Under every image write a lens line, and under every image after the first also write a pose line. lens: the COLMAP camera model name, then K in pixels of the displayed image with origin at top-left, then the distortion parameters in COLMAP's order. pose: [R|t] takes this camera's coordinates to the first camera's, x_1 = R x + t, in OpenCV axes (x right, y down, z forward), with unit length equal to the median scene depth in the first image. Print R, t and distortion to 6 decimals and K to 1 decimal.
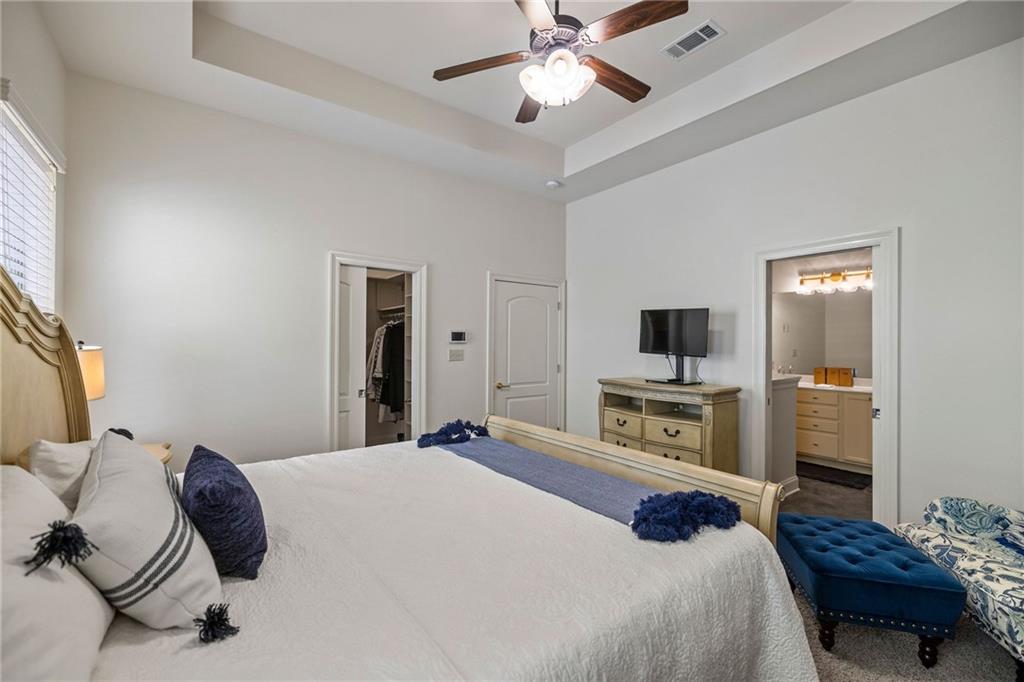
lens RADIAL K [[441.9, 0, 509.7], [0, 441.9, 341.6], [0, 0, 1]] dist [0.003653, -0.000186]
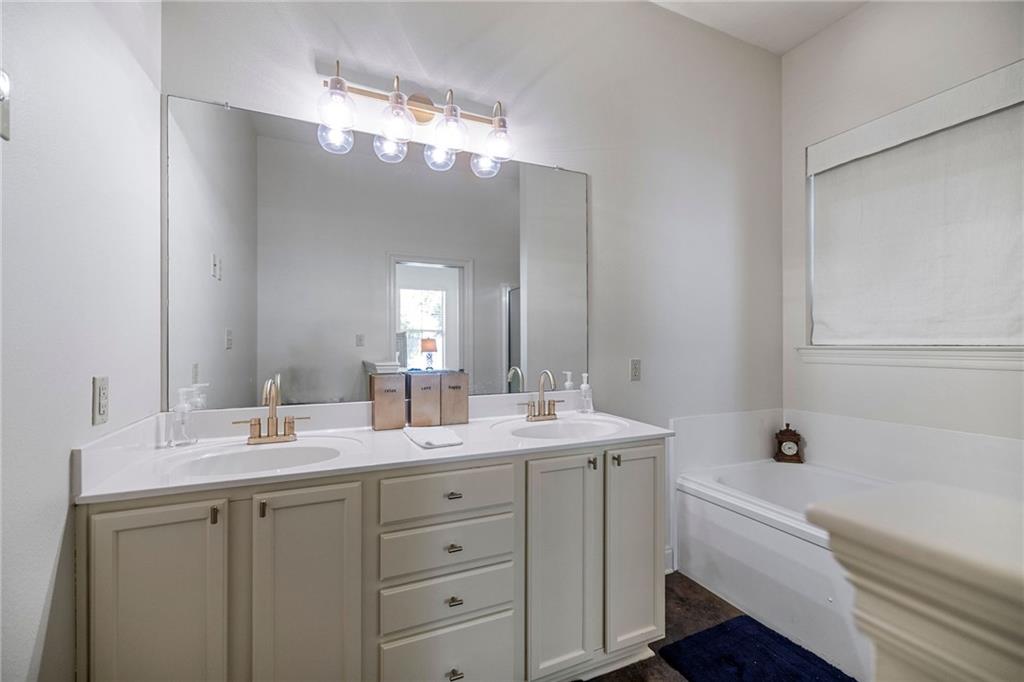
lens RADIAL K [[441.9, 0, 517.9], [0, 441.9, 341.3], [0, 0, 1]] dist [0.003653, -0.000186]
pose [[0.222321, -0.000014, 0.974973, 0.404548], [0.001020, 0.999999, -0.000218, 0.033408], [-0.974973, 0.001043, 0.222321, 0.819573]]
